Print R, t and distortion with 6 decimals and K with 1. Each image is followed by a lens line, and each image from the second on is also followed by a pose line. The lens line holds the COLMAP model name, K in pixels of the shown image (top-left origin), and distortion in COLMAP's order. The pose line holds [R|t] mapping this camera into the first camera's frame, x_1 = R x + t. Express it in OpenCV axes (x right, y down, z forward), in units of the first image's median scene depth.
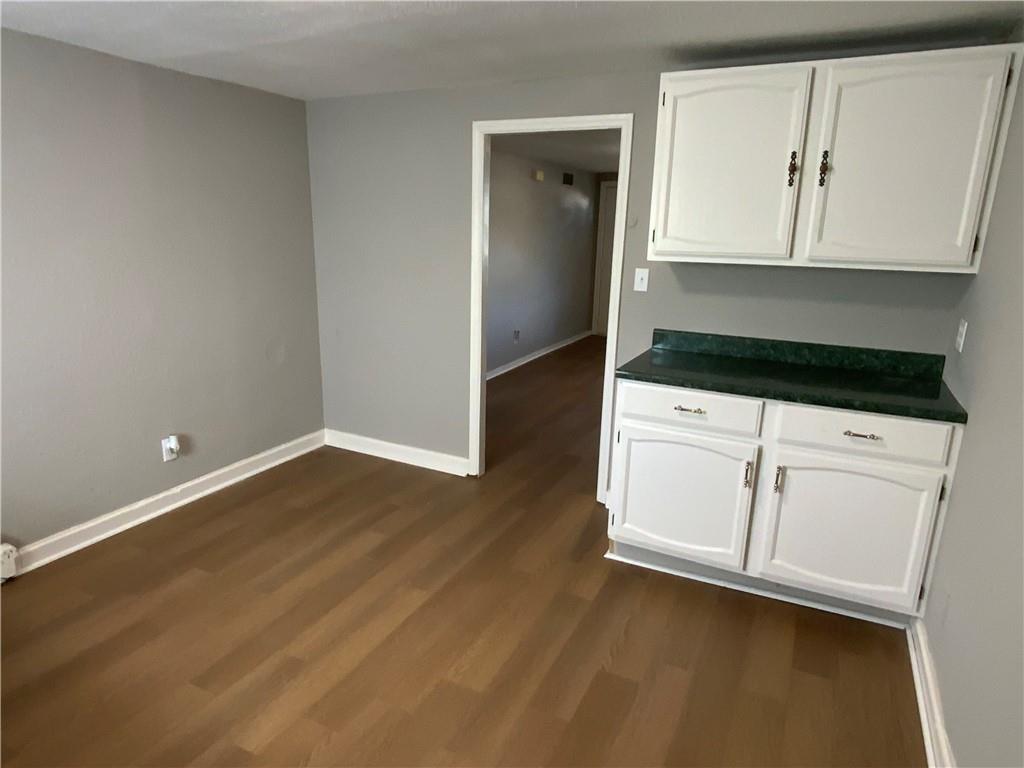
lens RADIAL K [[636.8, 0, 512.0], [0, 636.8, 384.0], [0, 0, 1]] dist [0.054103, -0.022425]
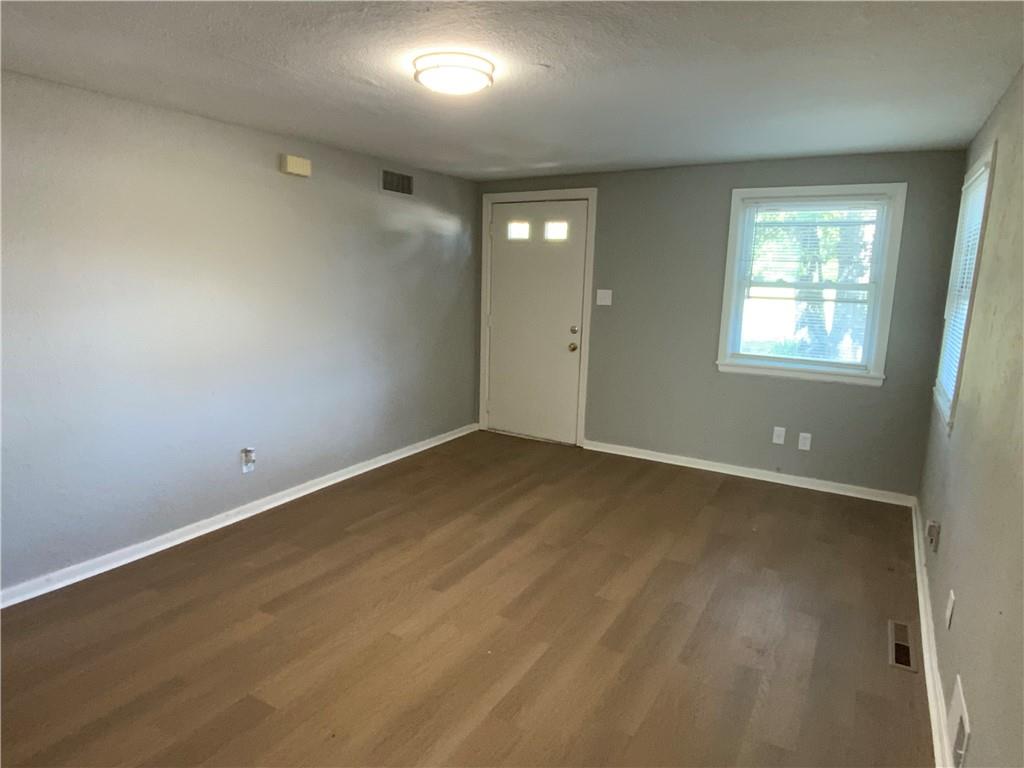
lens RADIAL K [[636.8, 0, 512.0], [0, 636.8, 384.0], [0, 0, 1]] dist [0.054103, -0.022425]
pose [[0.997373, 0.038908, -0.061105, 0.128687], [-0.042438, 0.997439, -0.057578, -0.057527], [0.058708, 0.060020, 0.996469, 0.234496]]
